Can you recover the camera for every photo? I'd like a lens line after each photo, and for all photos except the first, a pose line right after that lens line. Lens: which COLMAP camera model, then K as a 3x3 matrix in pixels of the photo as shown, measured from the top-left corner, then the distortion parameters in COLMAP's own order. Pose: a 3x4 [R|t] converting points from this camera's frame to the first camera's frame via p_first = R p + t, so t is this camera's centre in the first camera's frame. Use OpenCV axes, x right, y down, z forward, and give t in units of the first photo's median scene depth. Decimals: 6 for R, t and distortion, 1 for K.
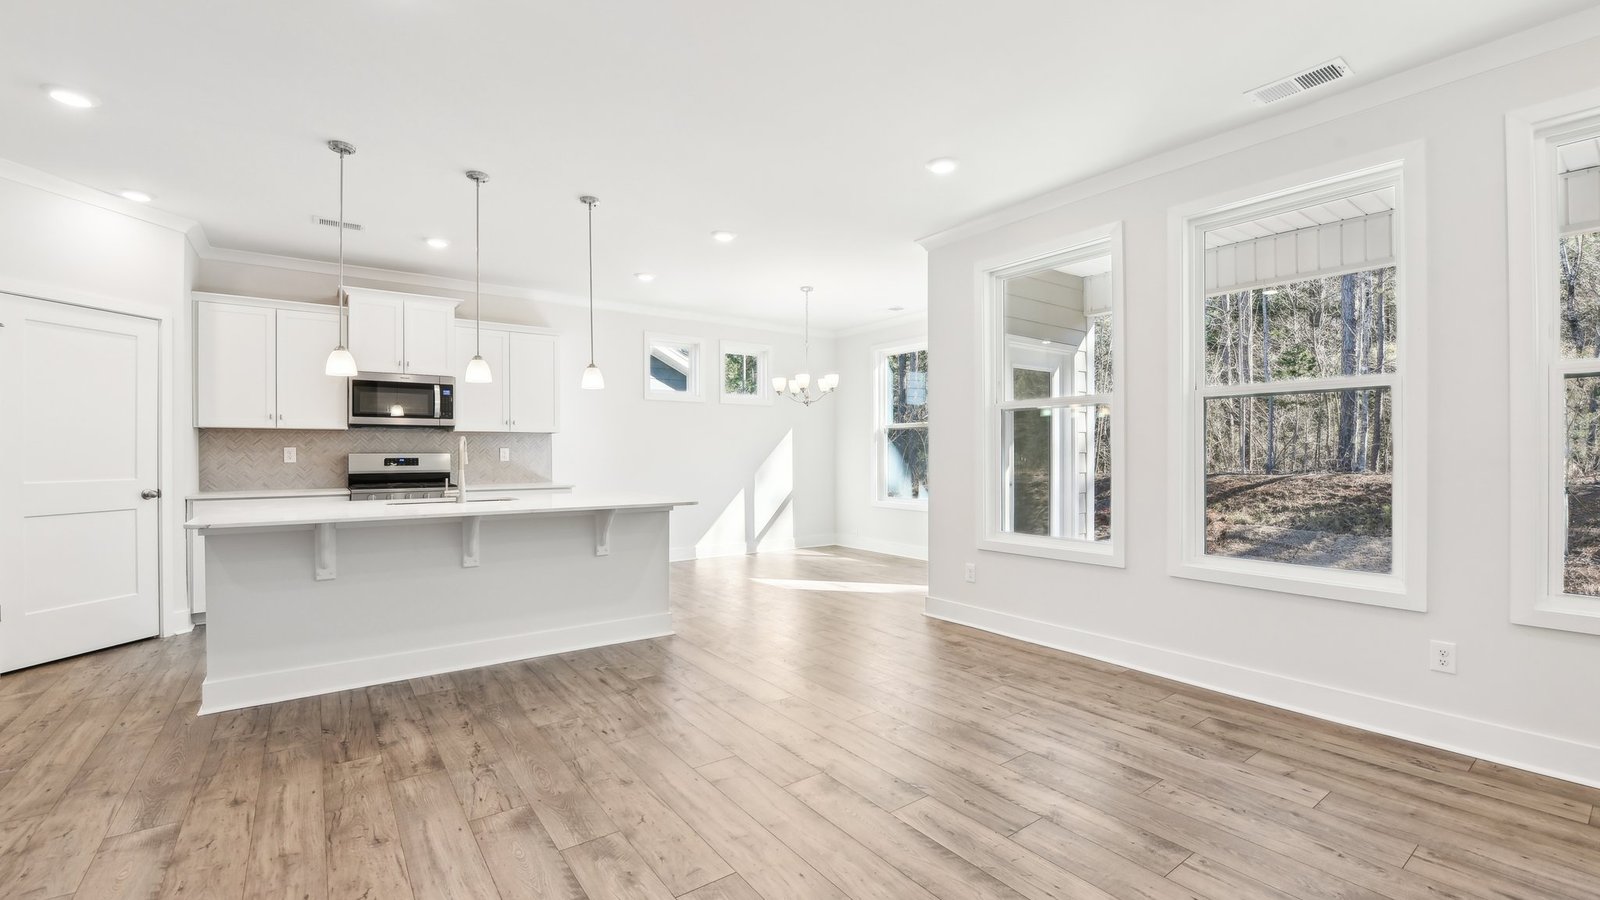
lens RADIAL K [[667.0, 0, 800.0], [0, 667.0, 450.0], [0, 0, 1]] dist [-0.017721, -0.000965]
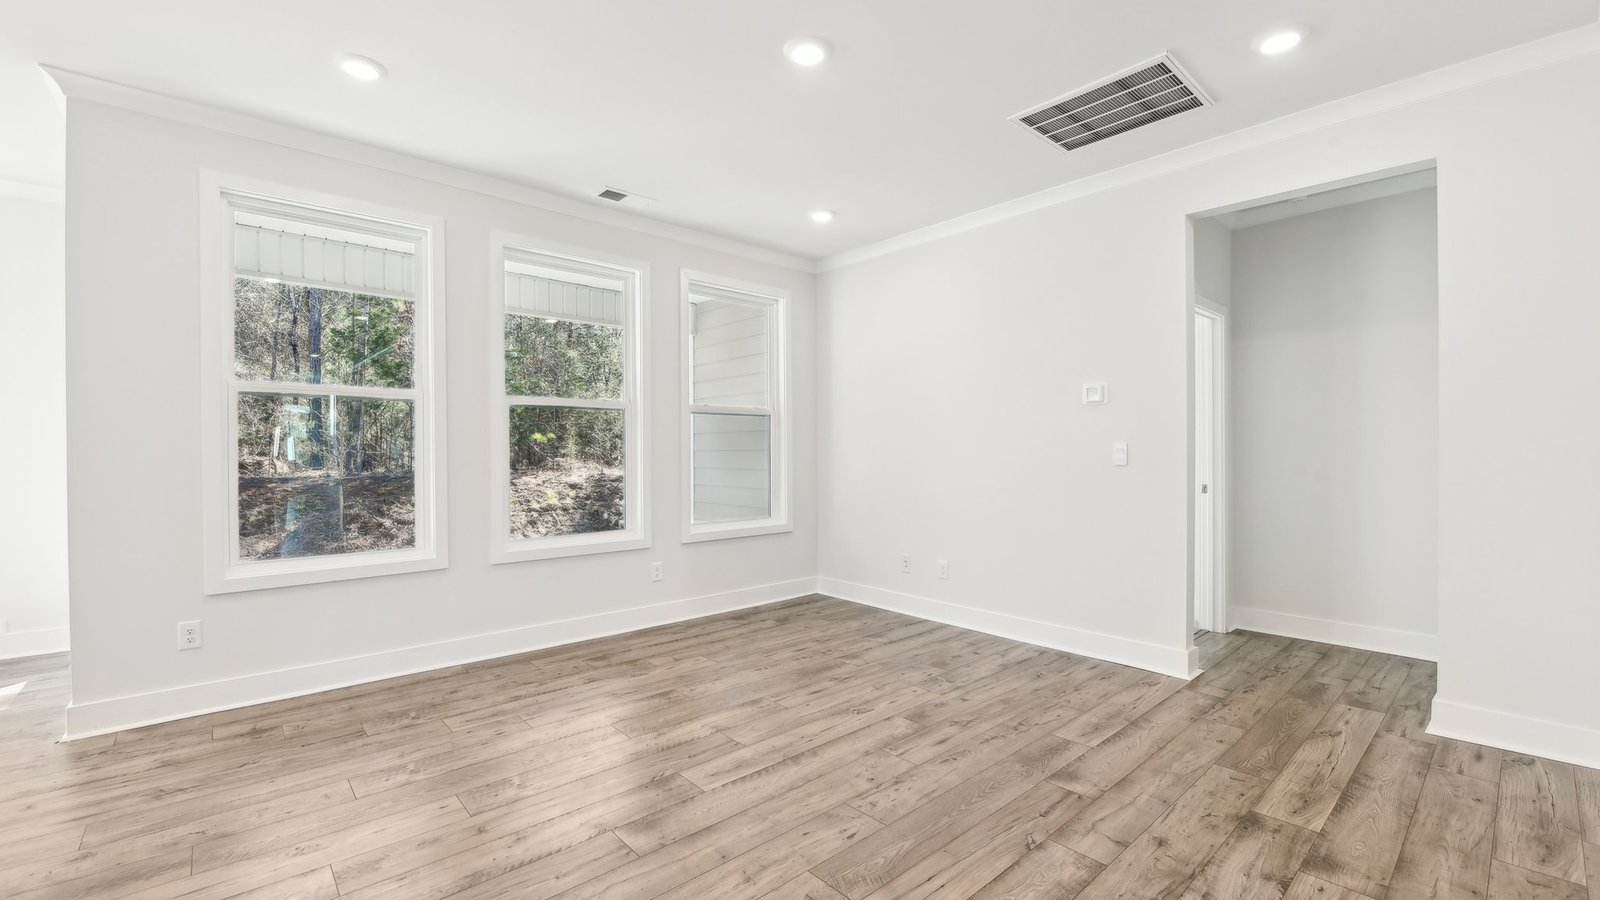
lens RADIAL K [[667.0, 0, 800.0], [0, 667.0, 450.0], [0, 0, 1]] dist [-0.017721, -0.000965]
pose [[-0.095086, 0.000852, 0.995469, -0.485614], [0.000667, 0.999999, -0.000792, -0.000456], [-0.995469, 0.000588, -0.095087, 0.490097]]
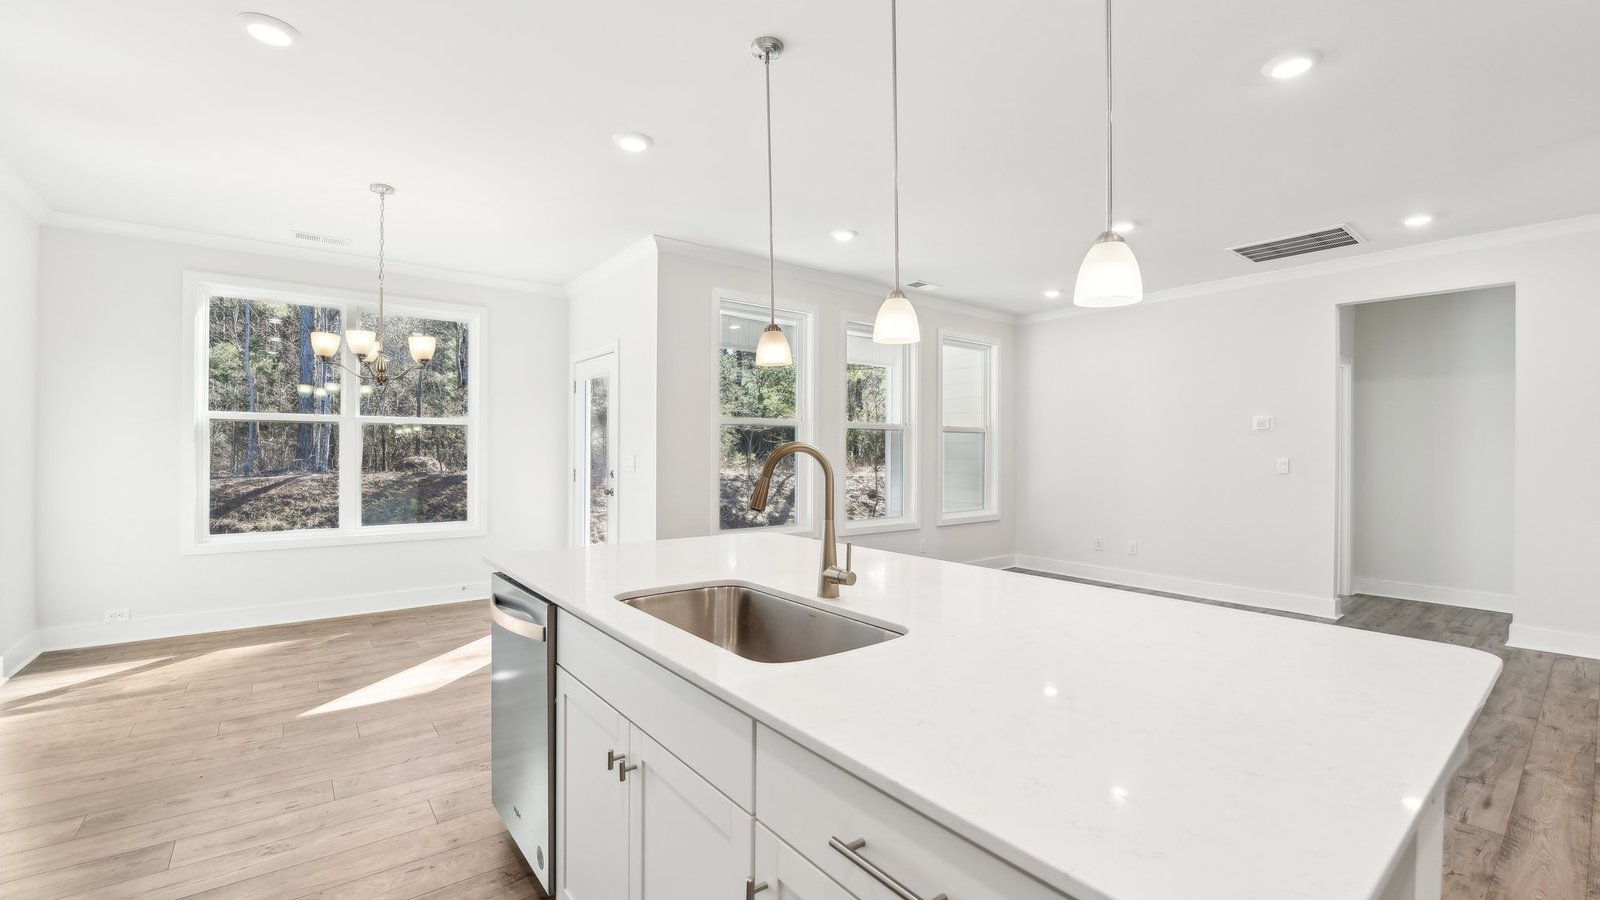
lens RADIAL K [[660.5, 0, 796.3], [0, 660.5, 451.6], [0, 0, 1]] dist [-0.014349, -0.002631]
pose [[-0.035817, 0.000409, 0.999358, -0.866206], [-0.008002, 0.999968, -0.000696, -0.014282], [-0.999326, -0.008022, -0.035812, 0.954520]]
